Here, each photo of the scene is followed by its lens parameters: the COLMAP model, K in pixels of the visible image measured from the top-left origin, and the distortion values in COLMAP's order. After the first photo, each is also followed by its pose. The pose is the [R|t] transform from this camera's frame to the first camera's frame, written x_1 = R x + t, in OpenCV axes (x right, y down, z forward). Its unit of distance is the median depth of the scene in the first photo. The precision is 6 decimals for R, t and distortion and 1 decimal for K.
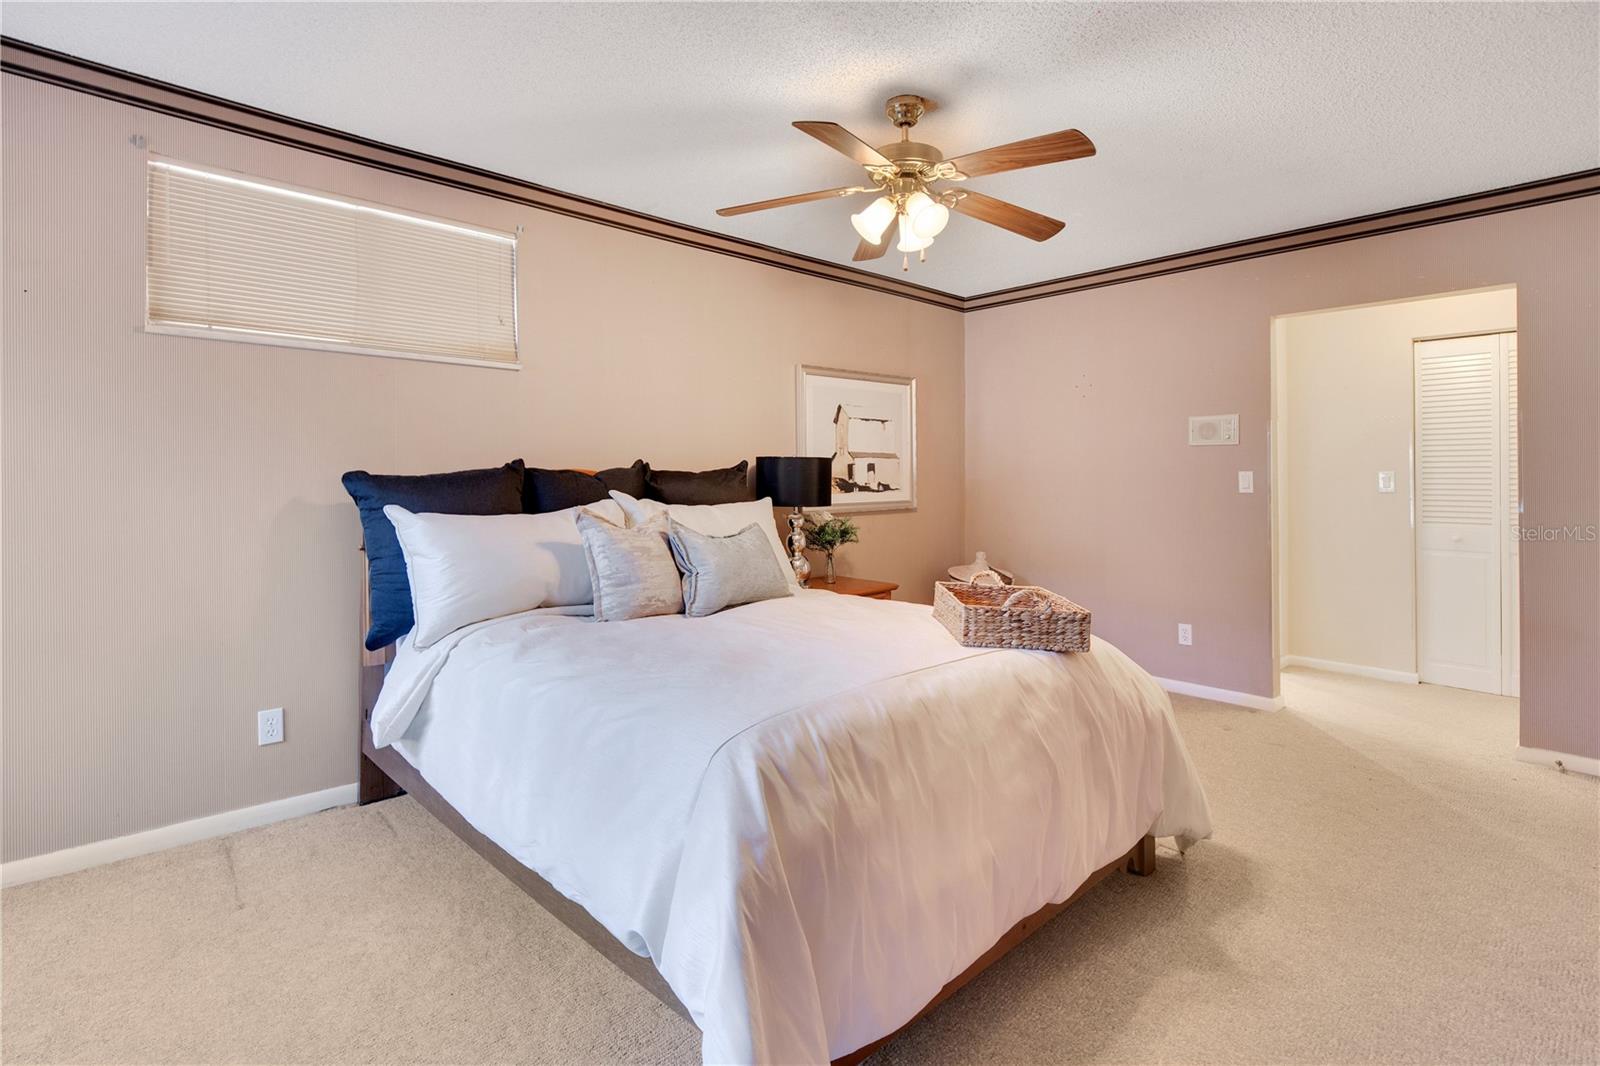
lens RADIAL K [[782.4, 0, 801.6], [0, 782.4, 468.3], [0, 0, 1]] dist [0.001209, 0.000134]
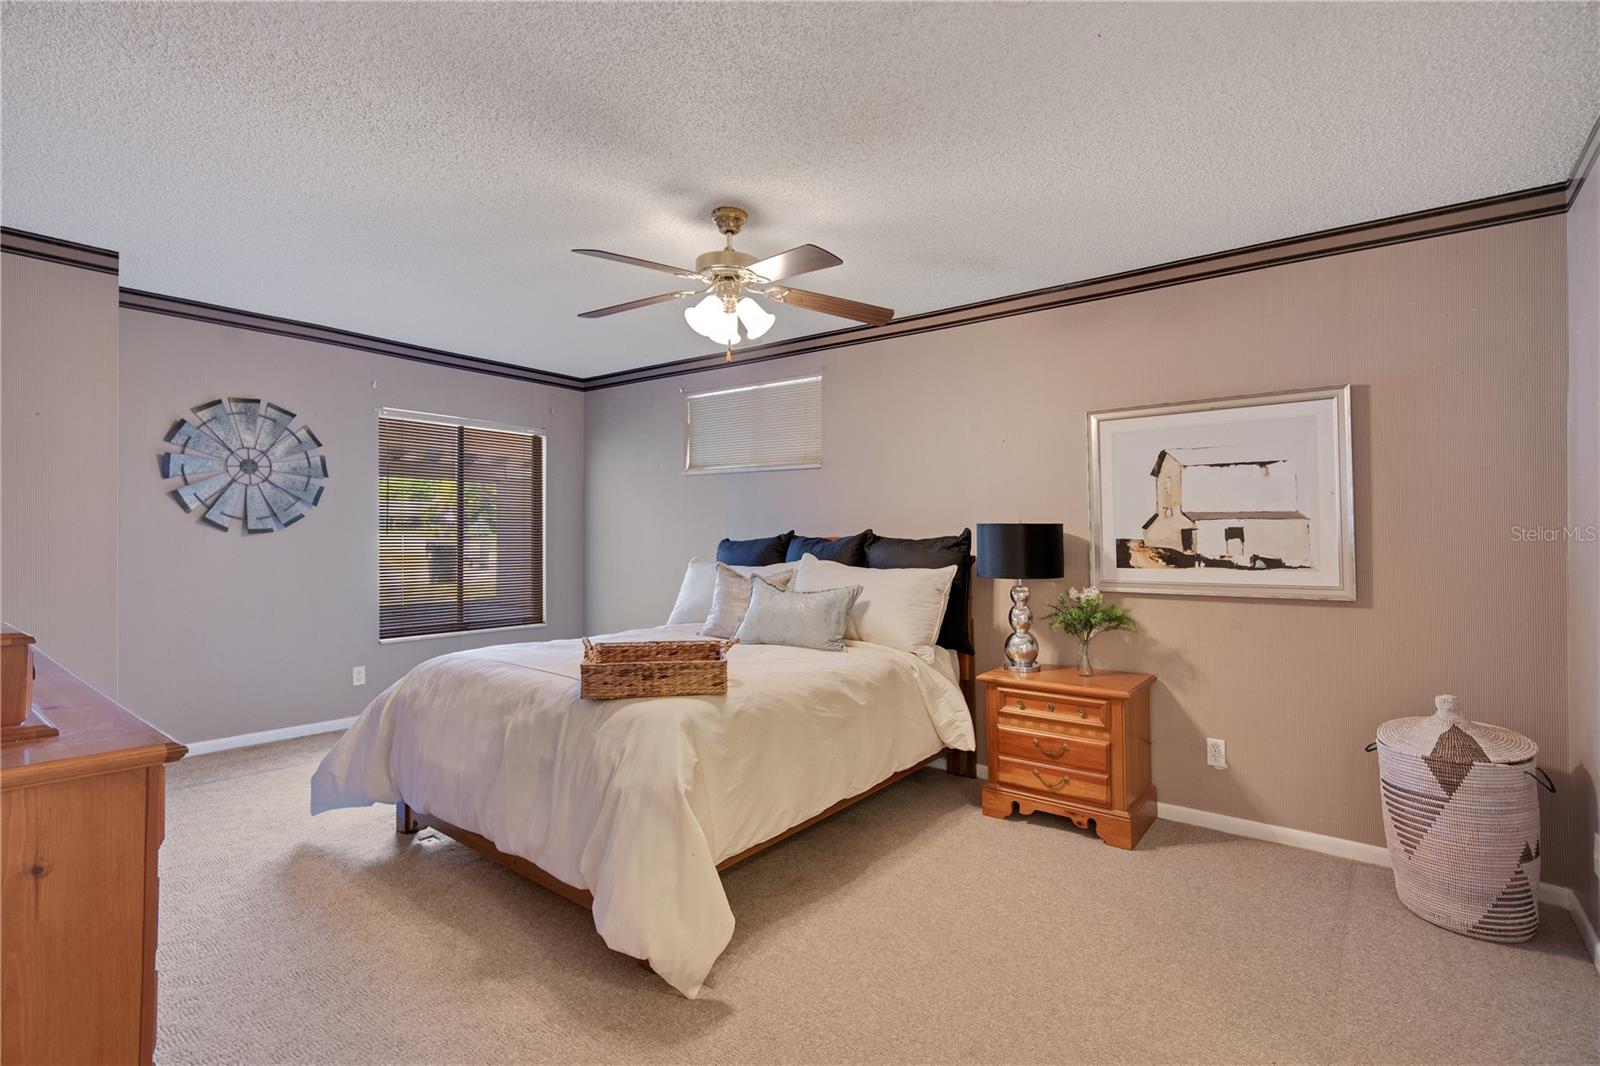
lens RADIAL K [[745.4, 0, 803.3], [0, 745.4, 536.1], [0, 0, 1]] dist [-0.000362, 0.007607]
pose [[0.149423, -0.000150, -0.988773, 0.698429], [0.005527, 0.999984, 0.000684, -0.001264], [0.988758, -0.005567, 0.149422, 0.542088]]
